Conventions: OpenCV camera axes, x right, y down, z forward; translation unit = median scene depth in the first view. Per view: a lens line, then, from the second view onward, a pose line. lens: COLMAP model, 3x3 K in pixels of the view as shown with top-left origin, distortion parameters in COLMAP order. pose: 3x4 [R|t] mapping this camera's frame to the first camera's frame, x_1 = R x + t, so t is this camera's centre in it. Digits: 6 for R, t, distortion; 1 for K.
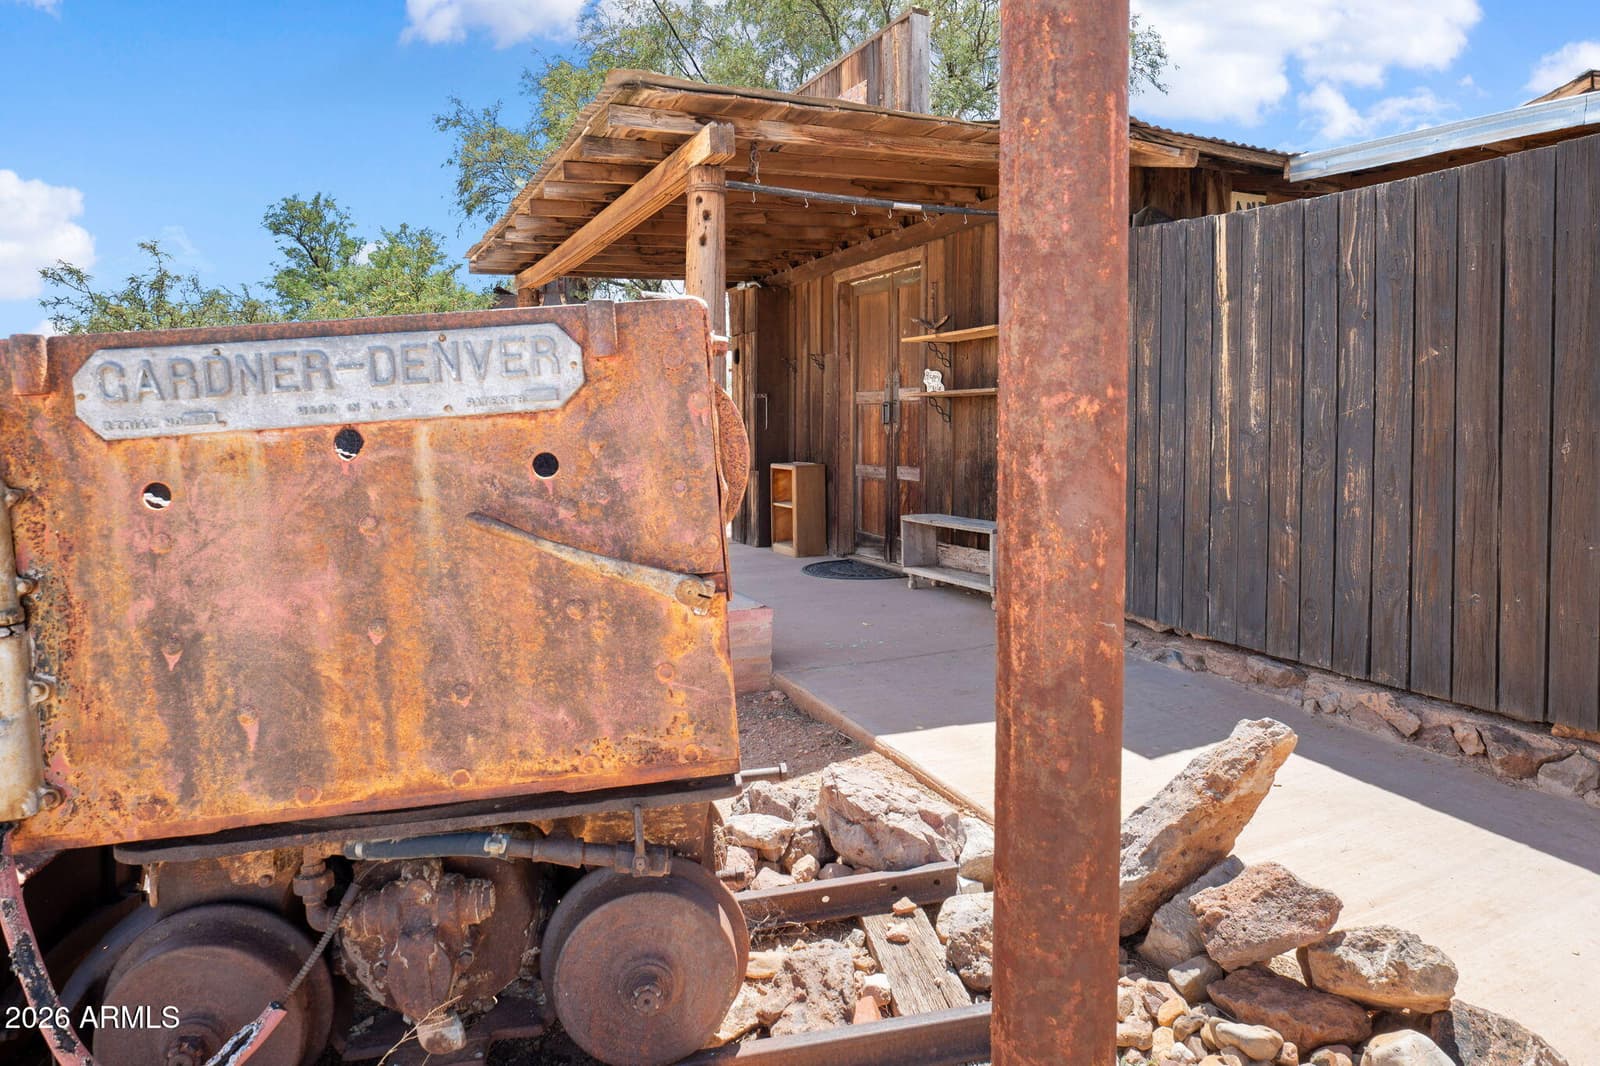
lens RADIAL K [[980.0, 0, 795.3], [0, 980.0, 442.4], [0, 0, 1]] dist [-0.000556, 0.000158]
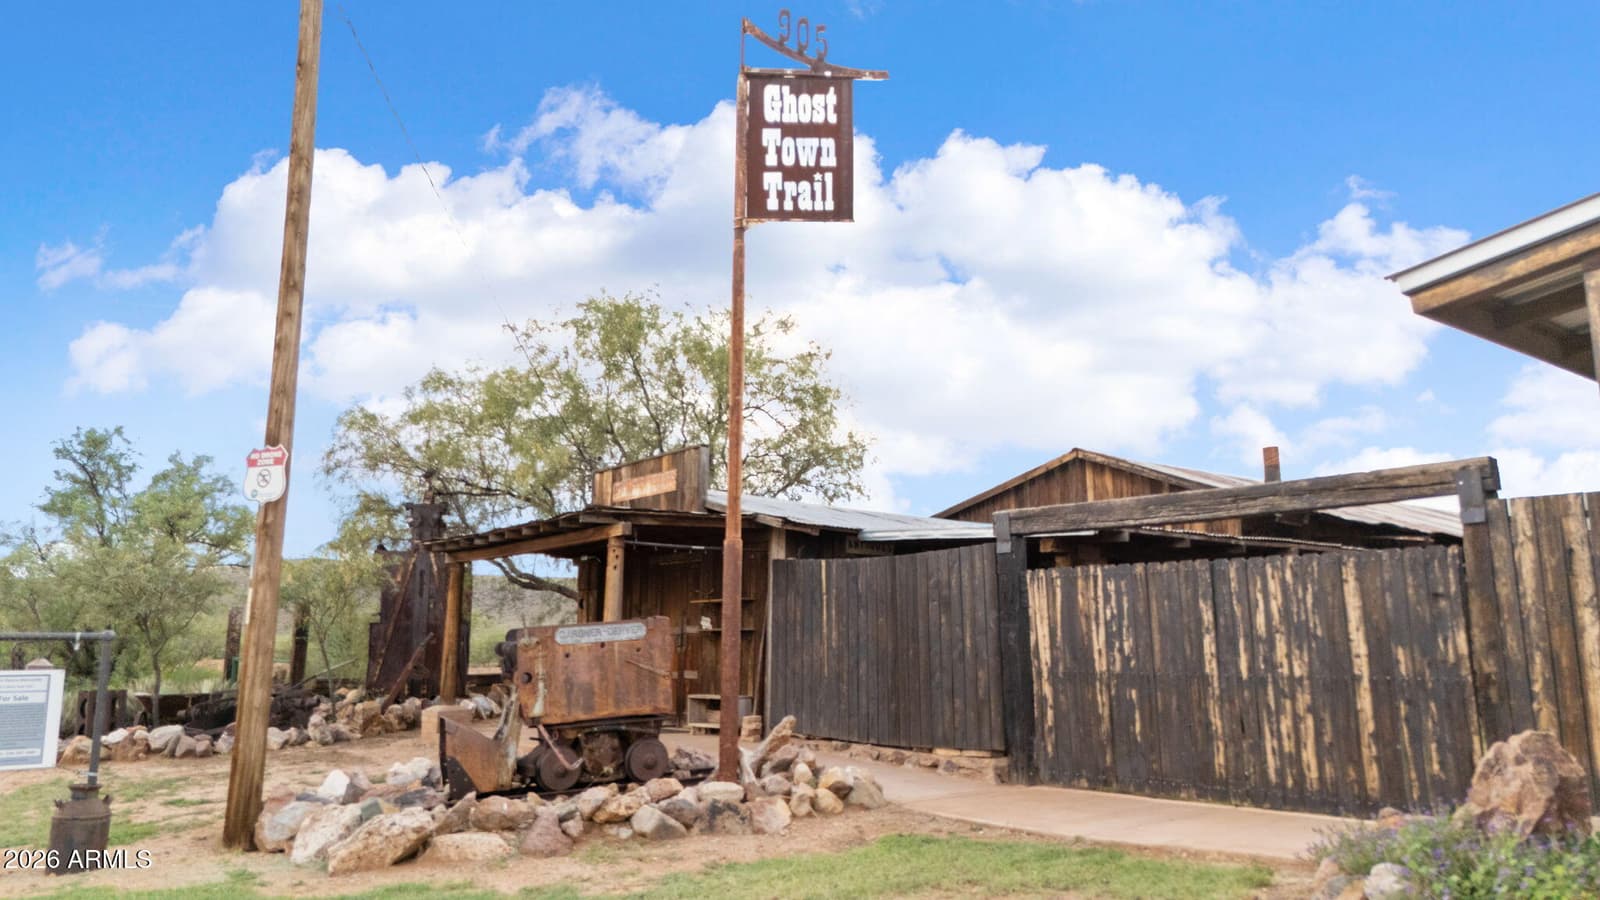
lens RADIAL K [[1169.7, 0, 800.0], [0, 1169.7, 450.0], [0, 0, 1]] dist [0.037276, -0.010804]
pose [[0.973968, 0.042303, 0.222705, -0.339017], [0.000595, 0.981952, -0.189128, 0.063263], [-0.226687, 0.184337, 0.956364, -2.143399]]
